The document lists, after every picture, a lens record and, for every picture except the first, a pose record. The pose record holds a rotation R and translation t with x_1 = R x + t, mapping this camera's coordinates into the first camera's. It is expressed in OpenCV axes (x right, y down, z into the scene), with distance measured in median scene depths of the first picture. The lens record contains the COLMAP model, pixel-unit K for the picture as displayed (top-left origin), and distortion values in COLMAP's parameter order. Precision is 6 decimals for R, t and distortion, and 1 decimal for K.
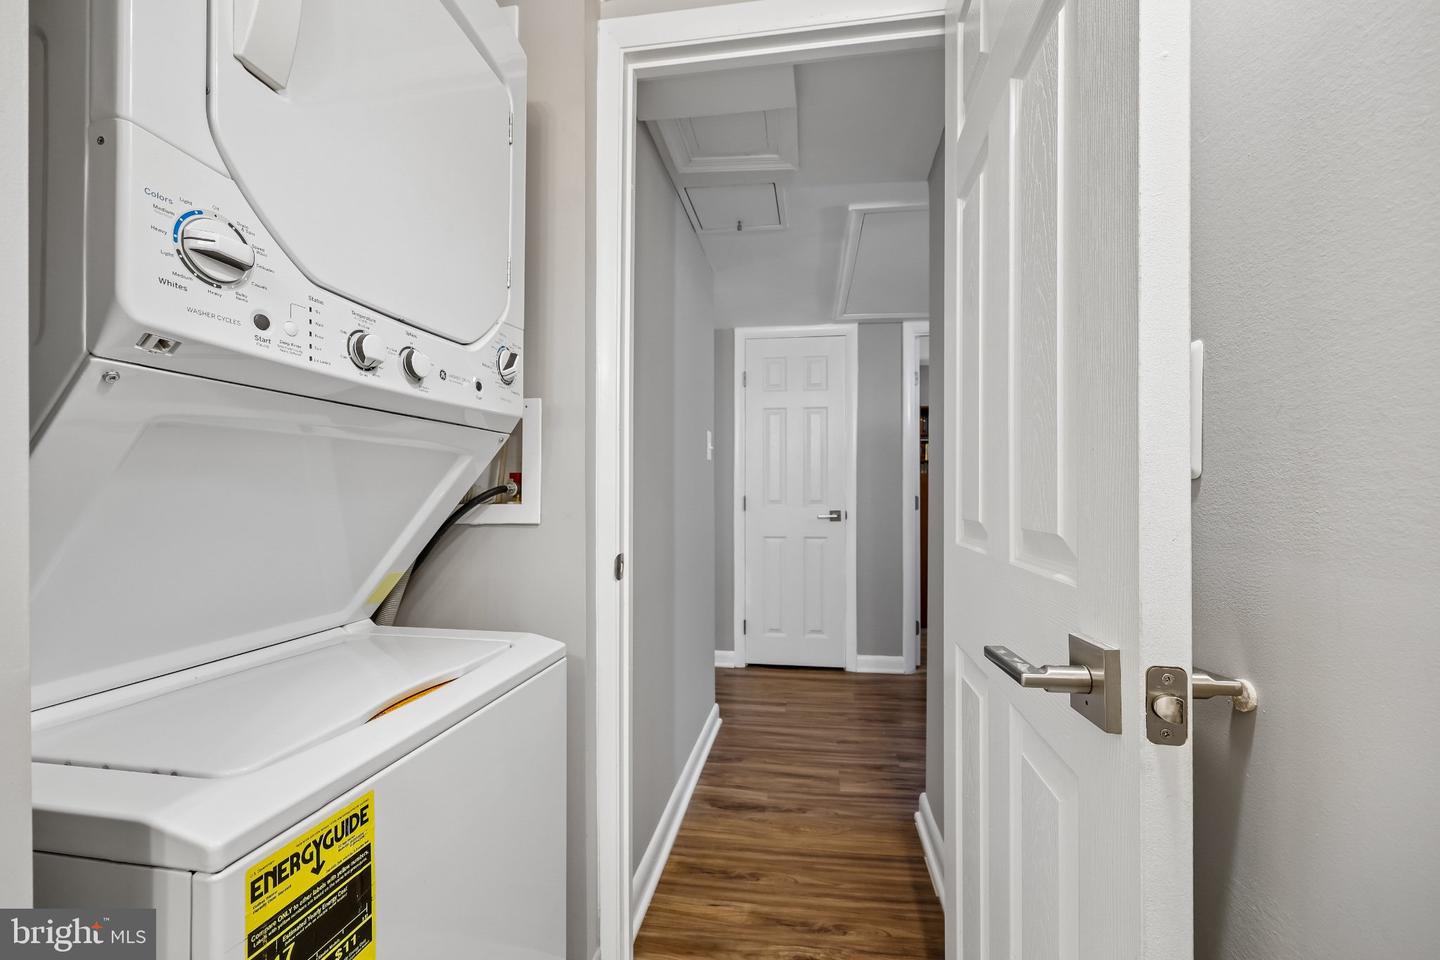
lens RADIAL K [[582.1, 0, 726.6], [0, 582.1, 490.6], [0, 0, 1]] dist [-0.003734, -0.000187]
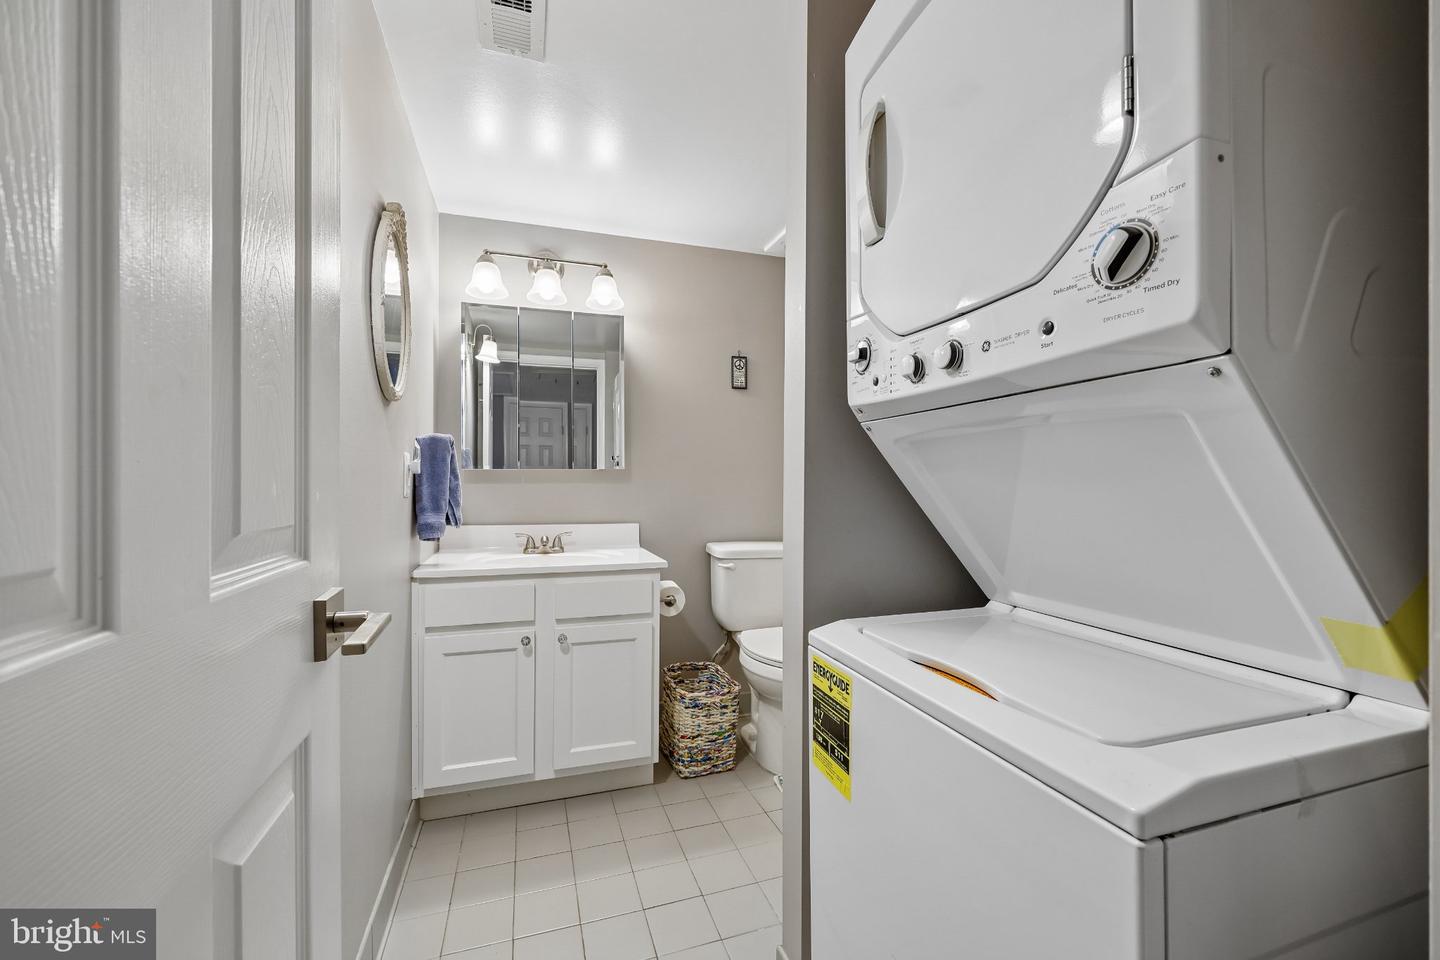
lens RADIAL K [[582.1, 0, 717.7], [0, 582.1, 478.8], [0, 0, 1]] dist [-0.003734, -0.000187]
pose [[-0.890525, -0.000625, -0.454935, 0.334679], [0.004367, 0.999941, -0.009923, 0.011651], [0.454914, -0.010823, -0.890469, 1.910634]]
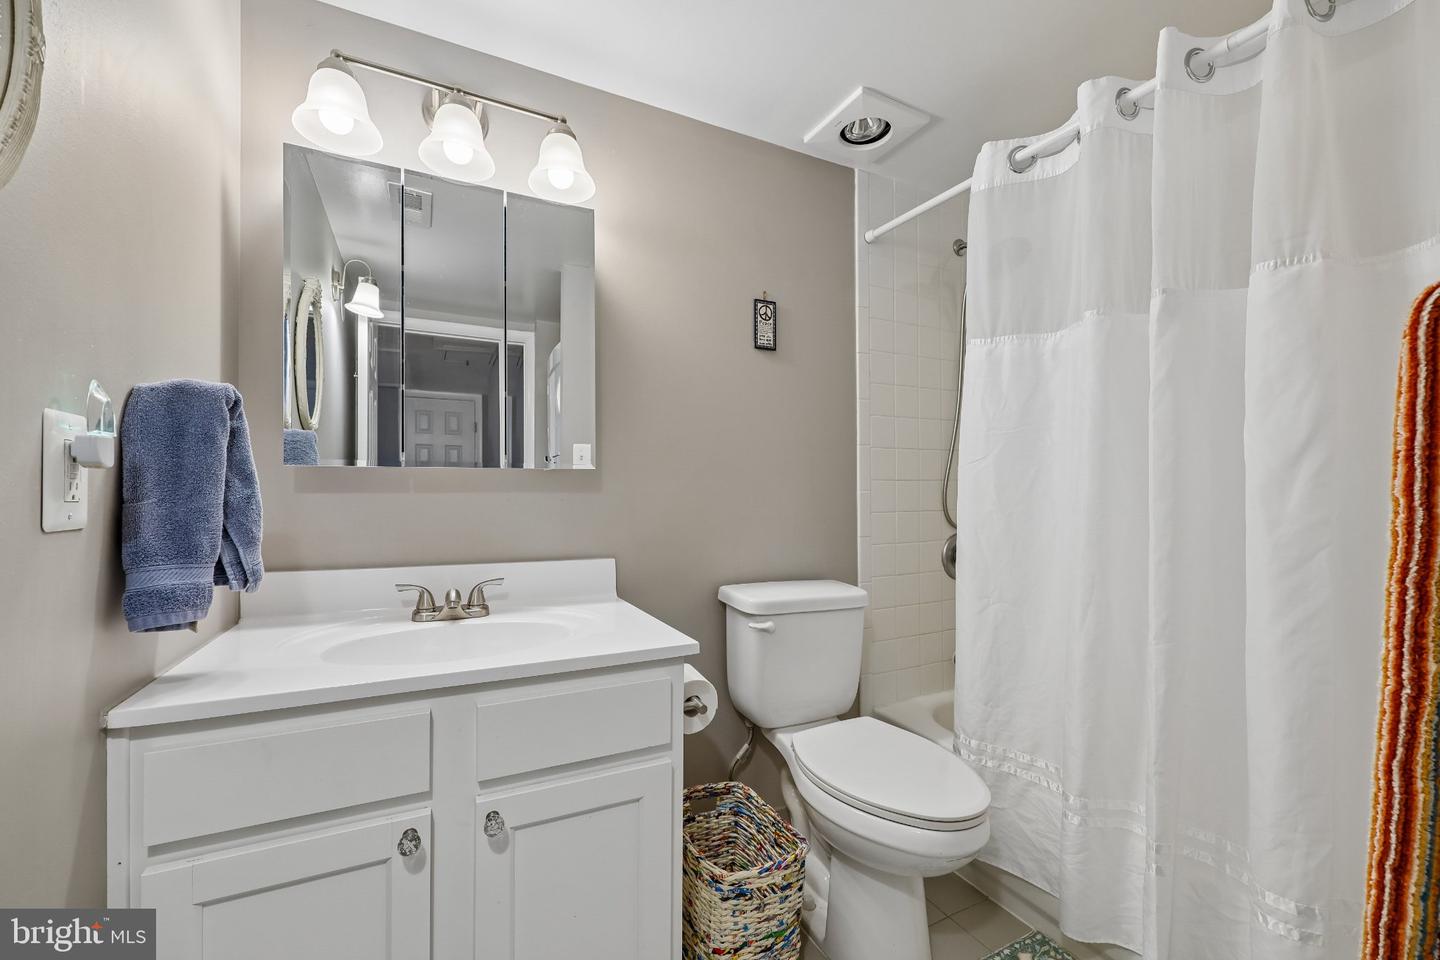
lens RADIAL K [[582.1, 0, 721.3], [0, 582.1, 492.1], [0, 0, 1]] dist [-0.003734, -0.000187]
pose [[-0.815448, 0.000345, -0.578830, 0.194087], [0.001835, 0.999996, -0.001989, 0.007117], [0.578827, -0.002684, -0.815446, 1.141550]]
